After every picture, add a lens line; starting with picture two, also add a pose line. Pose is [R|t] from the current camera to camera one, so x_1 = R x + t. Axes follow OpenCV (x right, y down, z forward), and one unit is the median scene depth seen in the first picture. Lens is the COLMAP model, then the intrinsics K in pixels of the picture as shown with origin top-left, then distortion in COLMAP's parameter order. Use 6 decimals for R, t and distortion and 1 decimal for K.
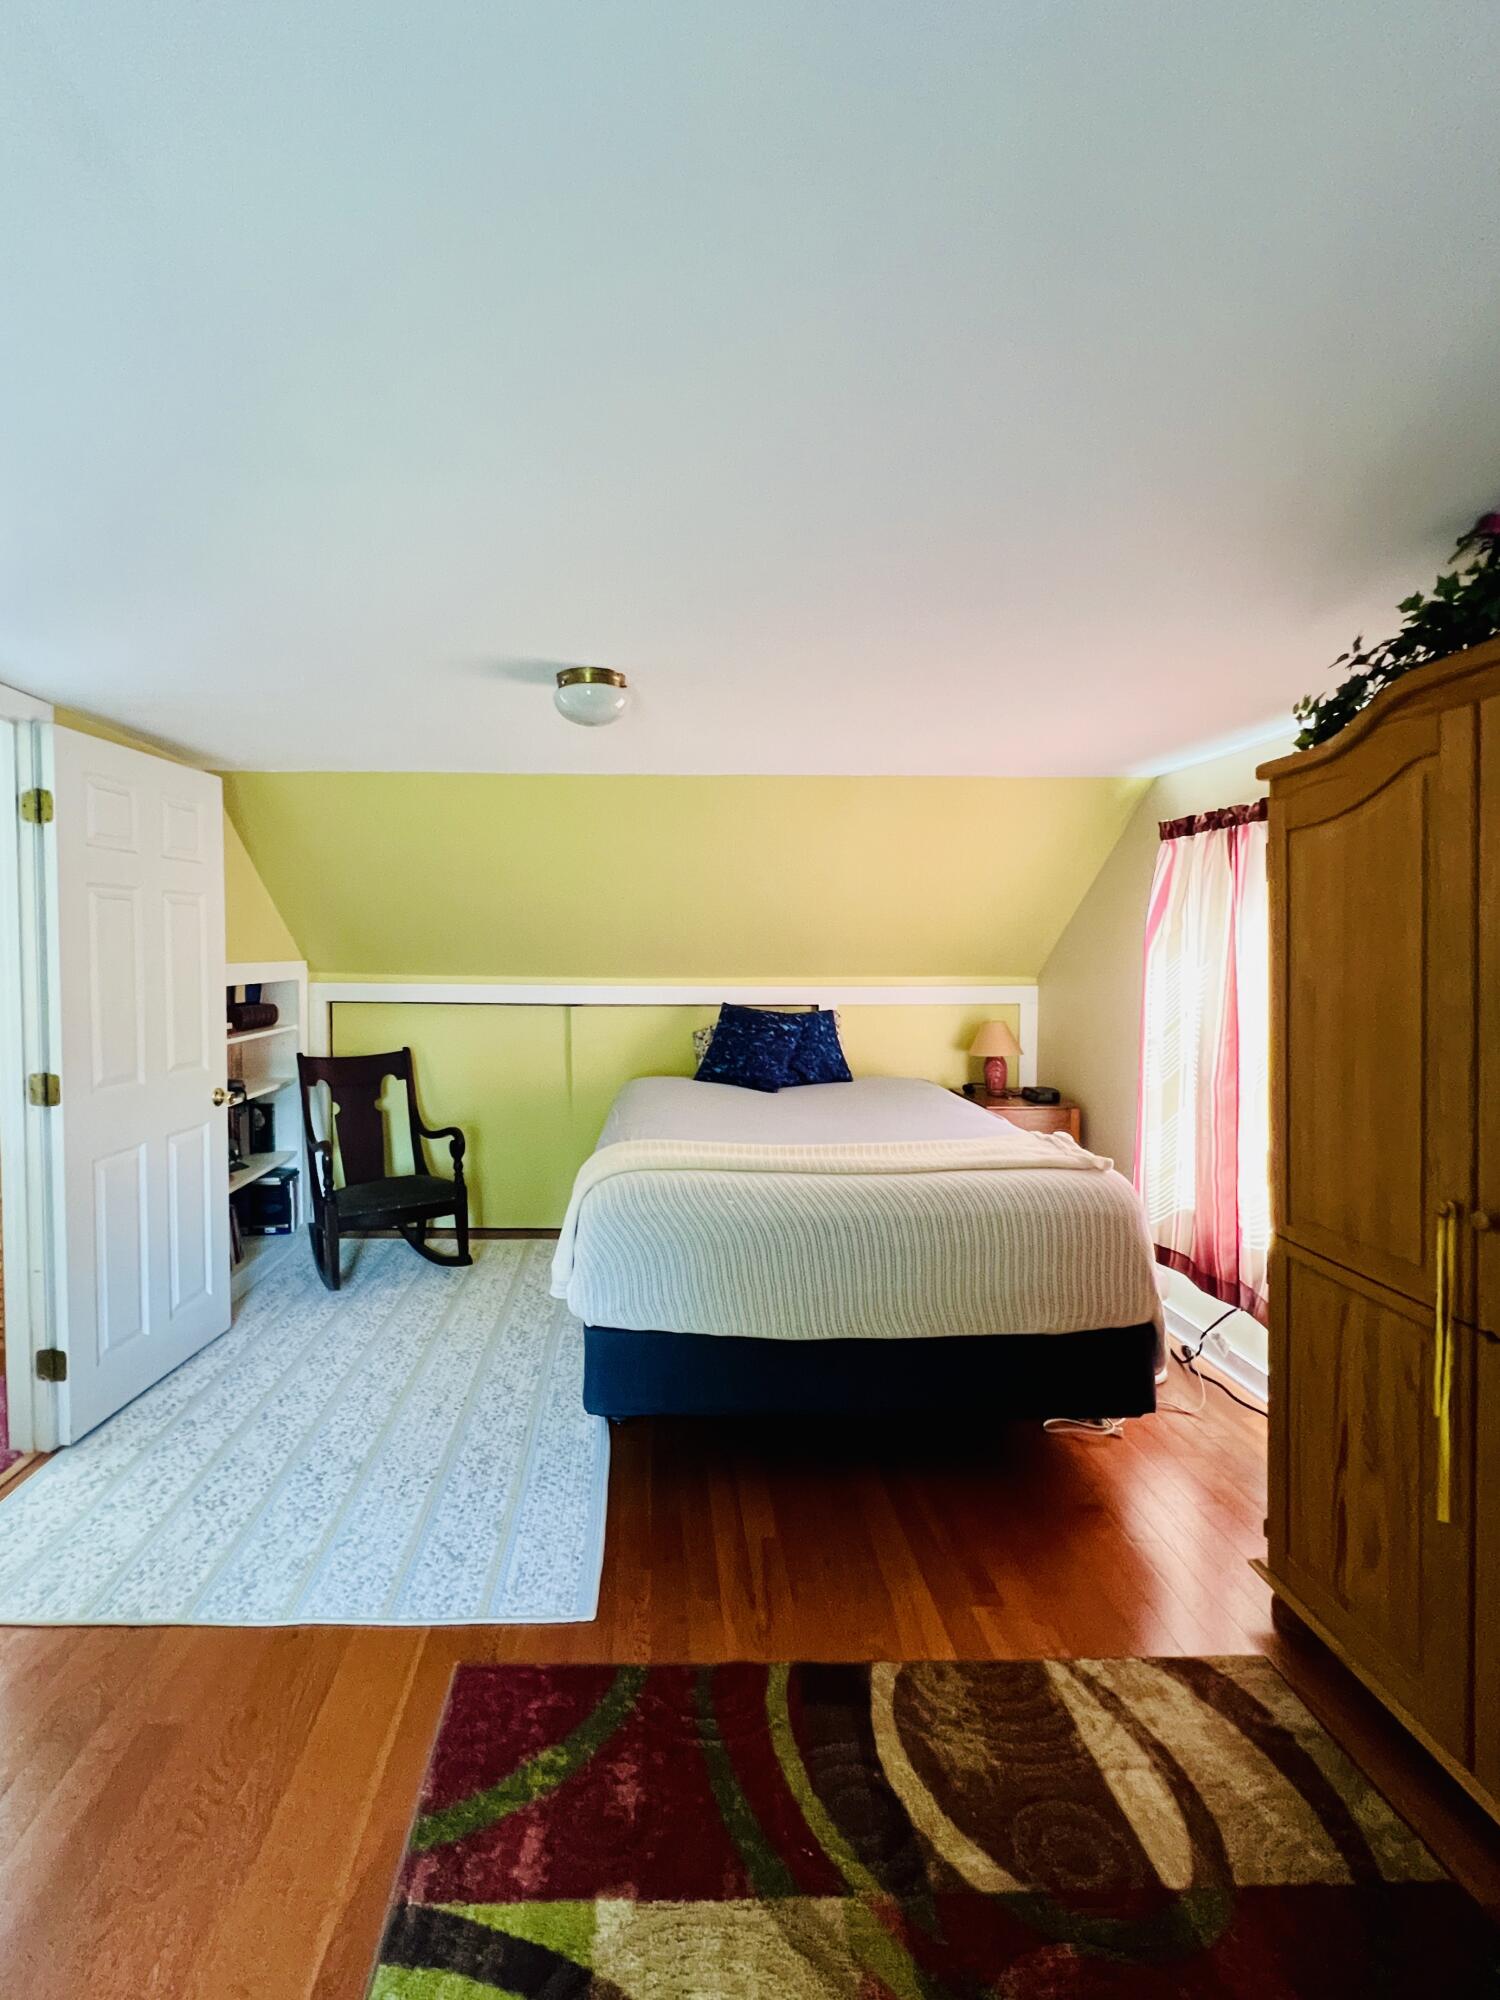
lens RADIAL K [[805.6, 0, 743.1], [0, 805.6, 1004.1], [0, 0, 1]] dist [0.001230, 0.000891]
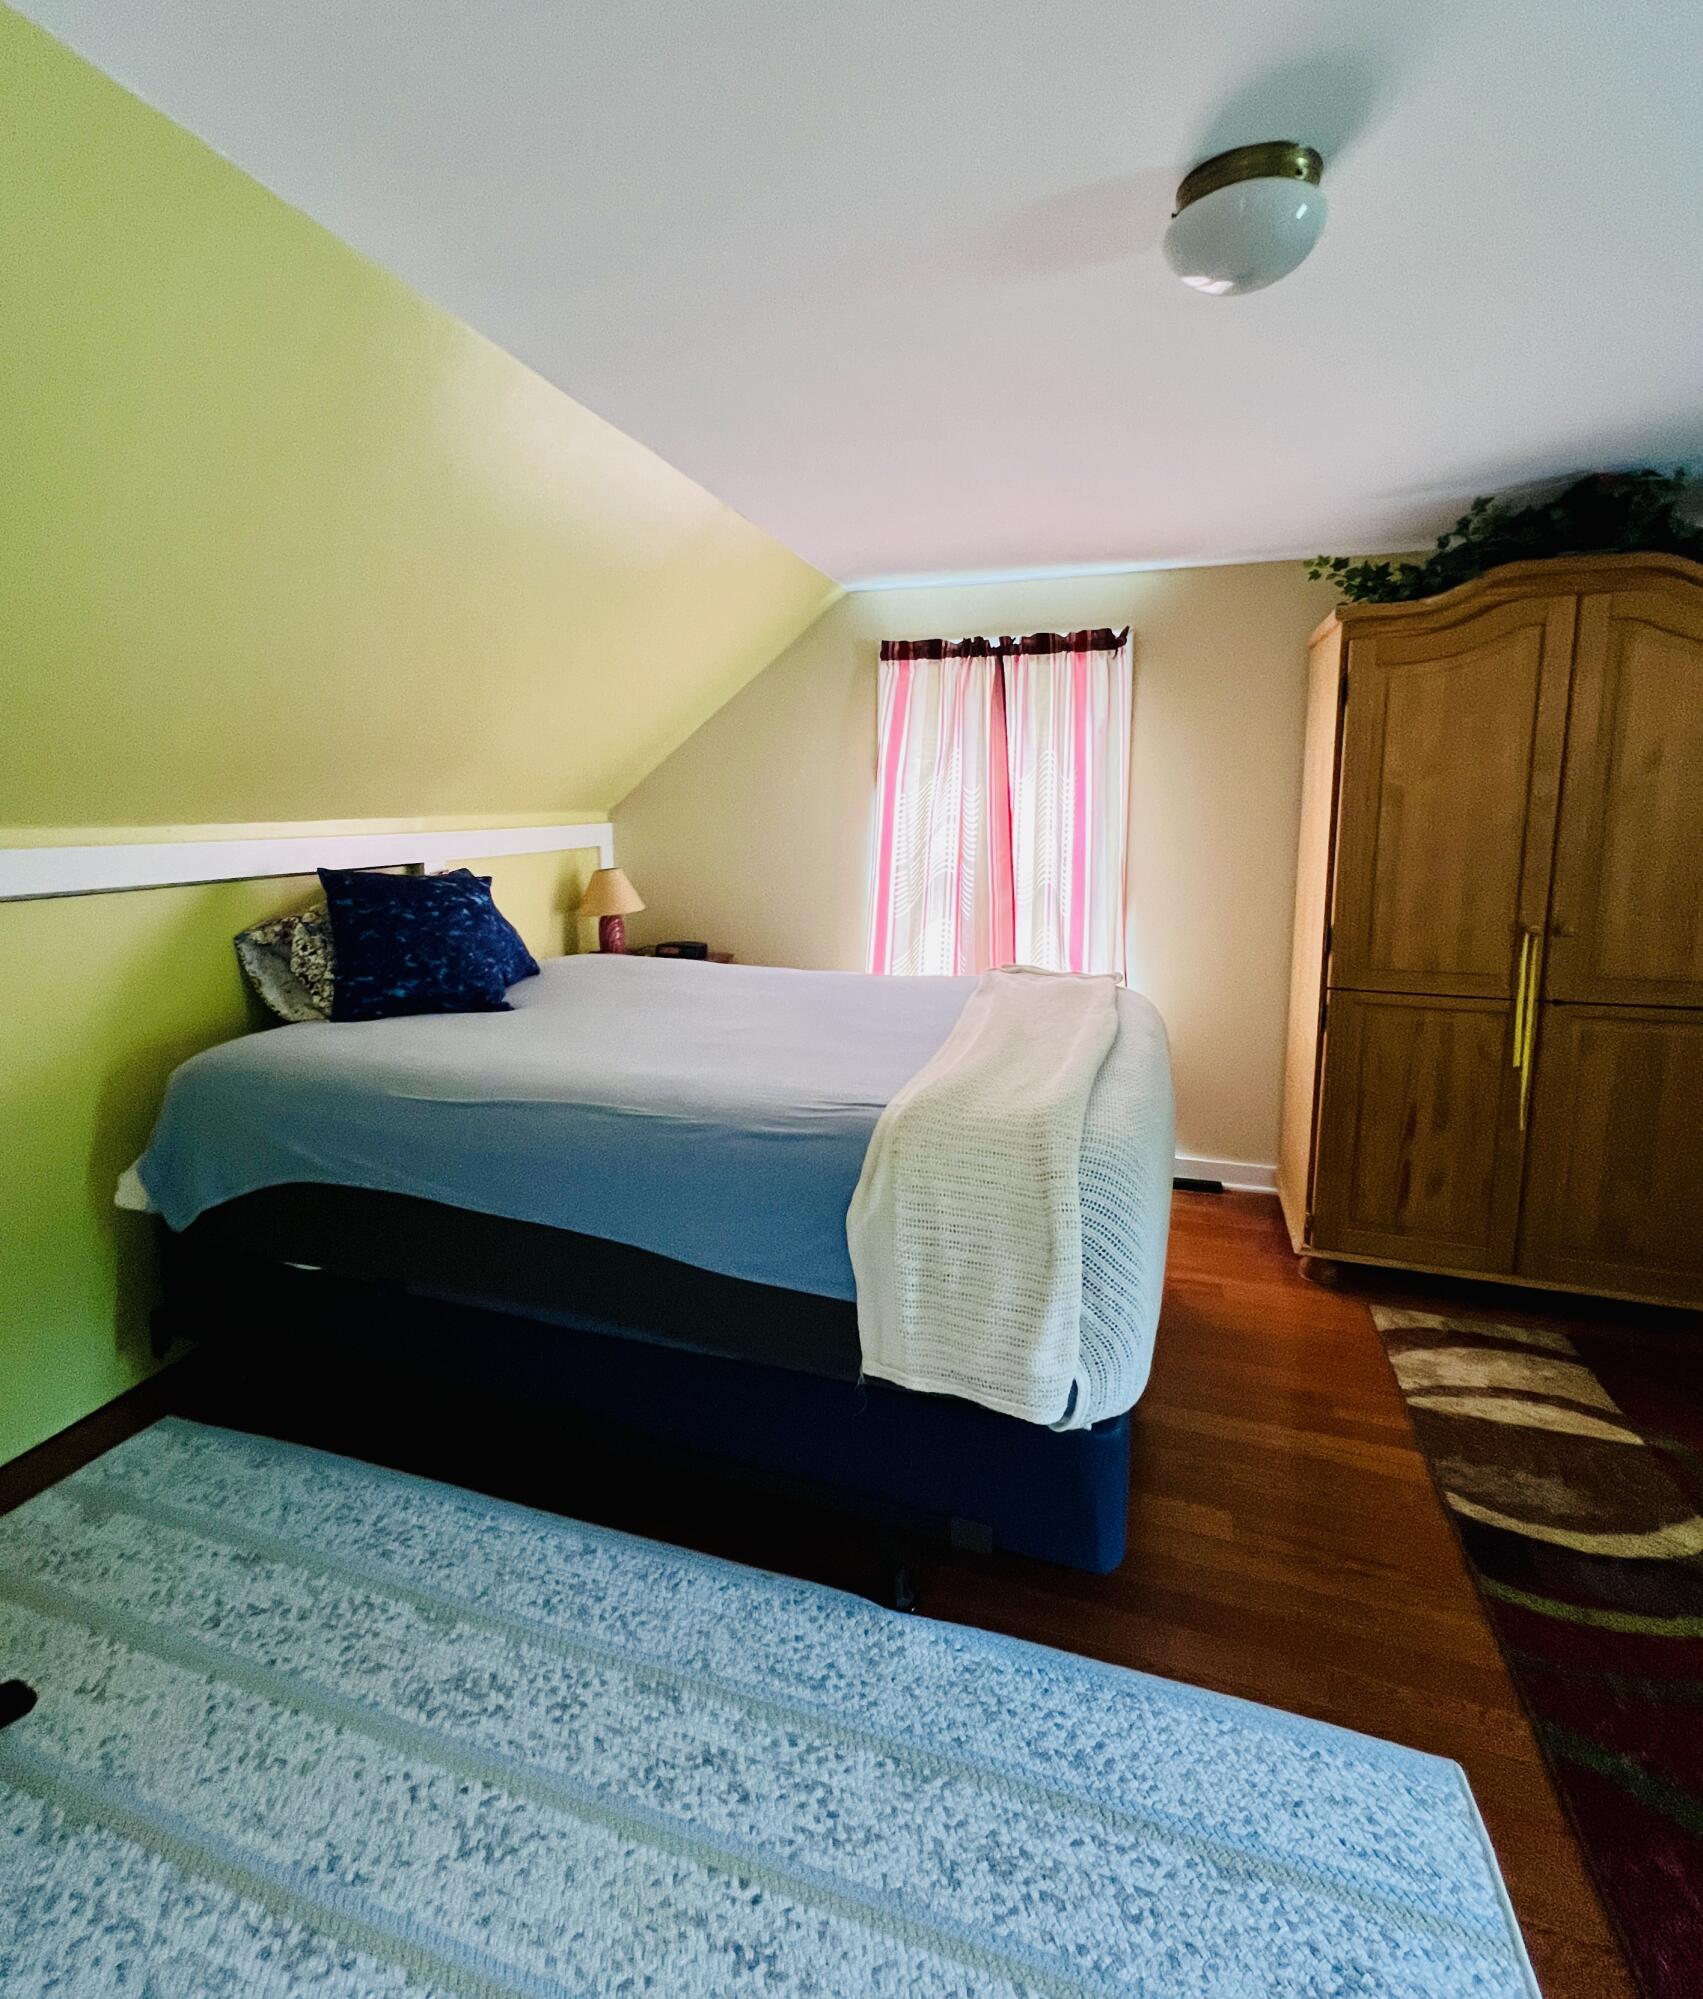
lens RADIAL K [[888.9, 0, 853.2], [0, 888.9, 908.6], [0, 0, 1]] dist [0.001648, -0.000303]
pose [[0.456757, -0.114289, 0.882219, -1.015448], [0.062619, 0.993384, 0.096269, -0.025229], [-0.887385, 0.011272, 0.460892, 1.155434]]
